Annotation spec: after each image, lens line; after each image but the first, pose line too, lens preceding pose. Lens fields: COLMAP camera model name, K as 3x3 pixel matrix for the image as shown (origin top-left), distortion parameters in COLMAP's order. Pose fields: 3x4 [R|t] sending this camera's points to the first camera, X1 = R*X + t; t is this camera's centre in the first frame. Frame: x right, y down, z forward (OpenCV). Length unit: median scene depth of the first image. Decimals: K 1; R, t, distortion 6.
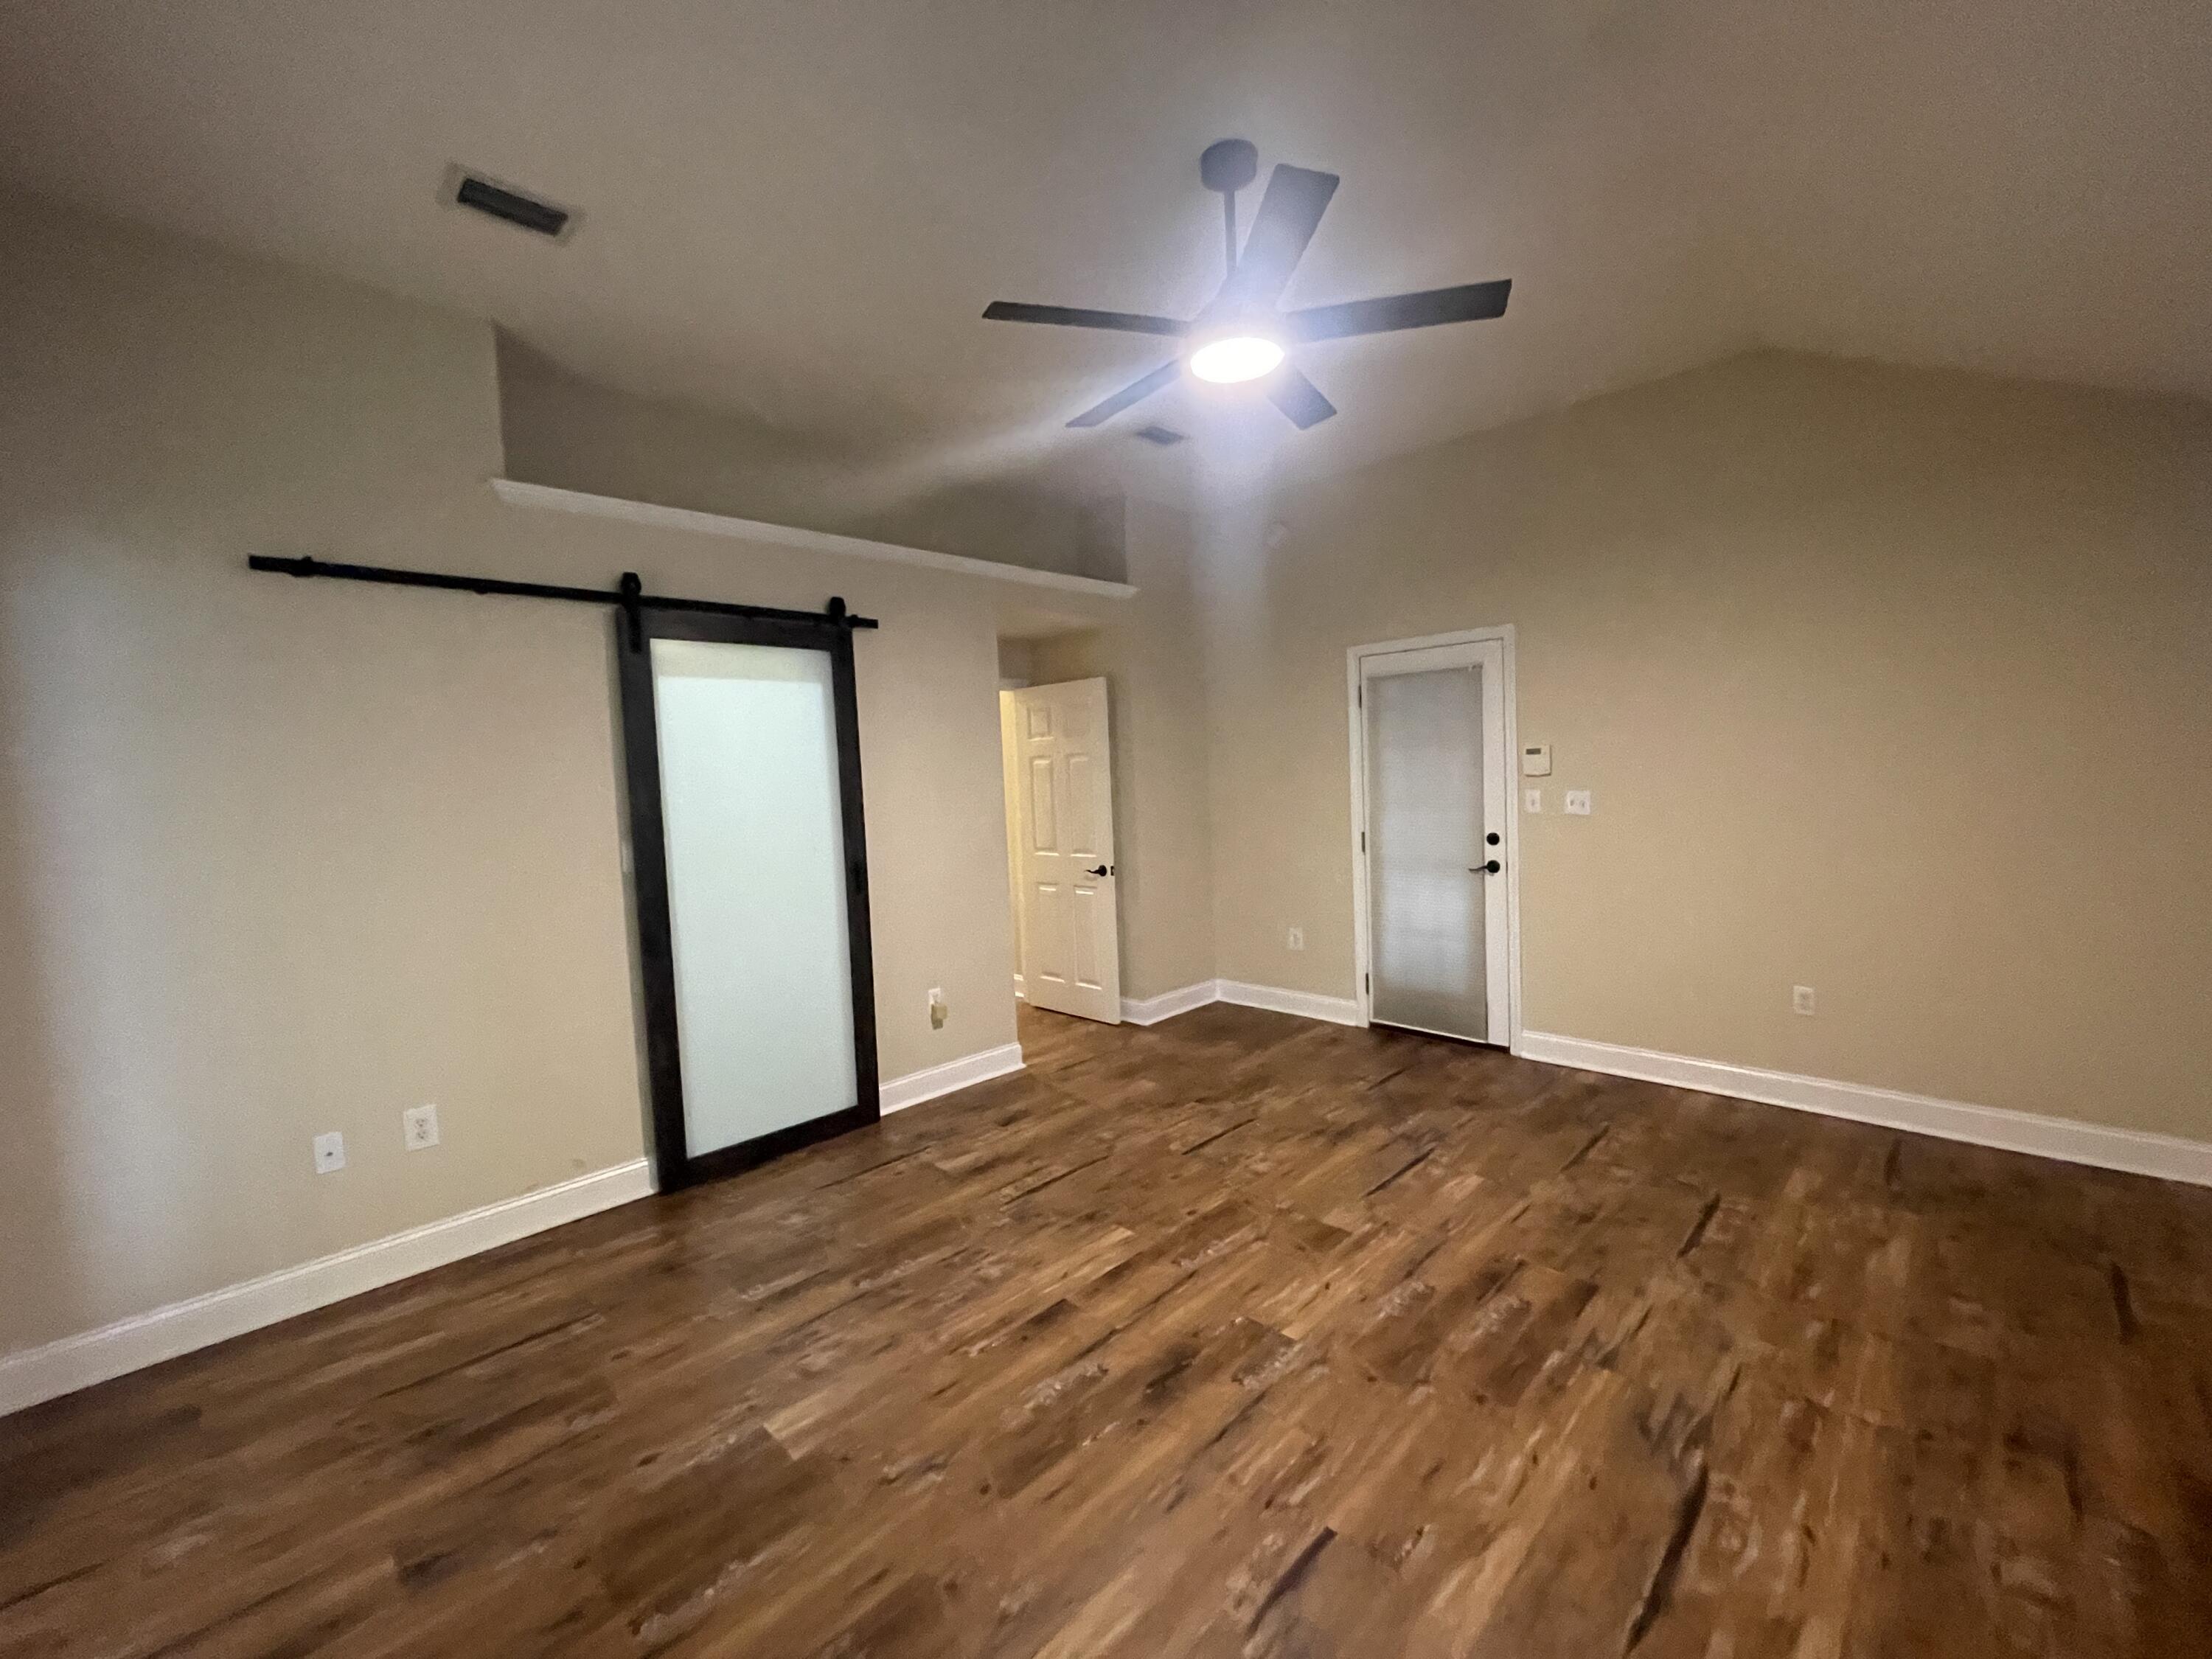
lens RADIAL K [[897.6, 0, 1108.2], [0, 897.6, 828.4], [0, 0, 1]] dist [-0.001581, -0.000097]
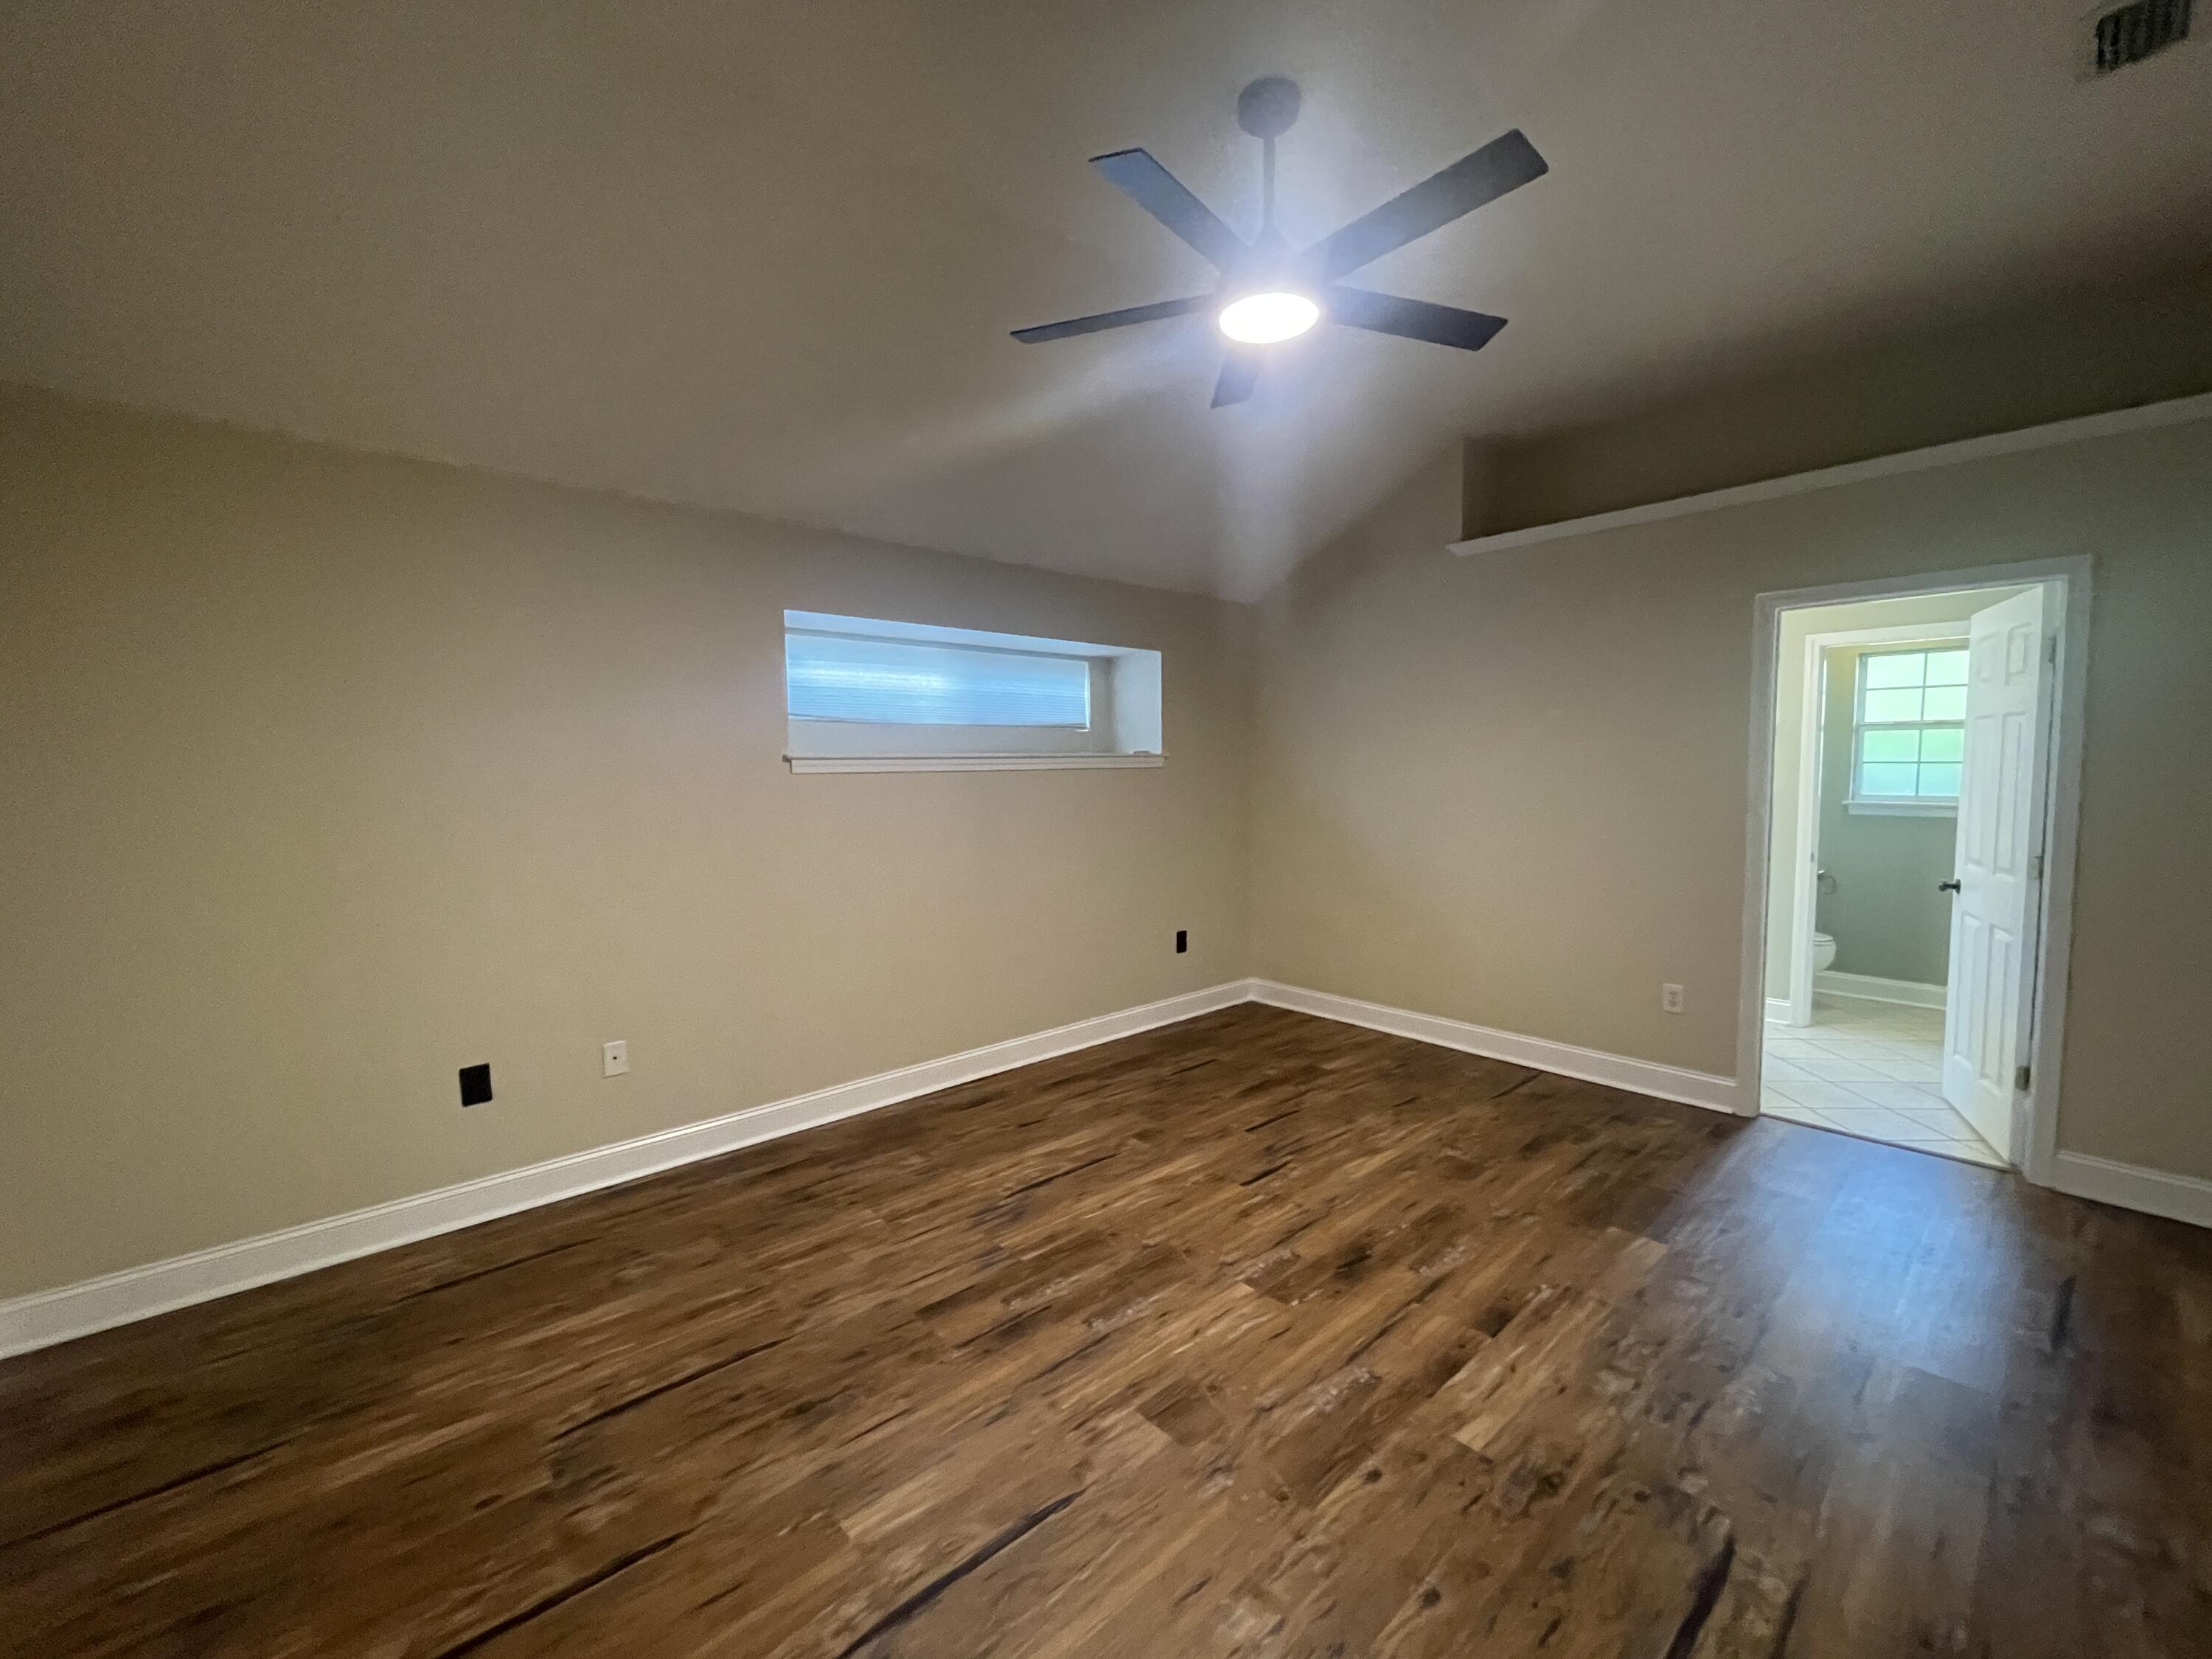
lens RADIAL K [[897.6, 0, 1103.5], [0, 897.6, 829.6], [0, 0, 1]] dist [-0.001581, -0.000097]
pose [[-0.996730, 0.045474, 0.066801, 0.268890], [0.053862, 0.990091, 0.129687, -0.119982], [-0.060242, 0.132861, -0.989302, 1.938312]]
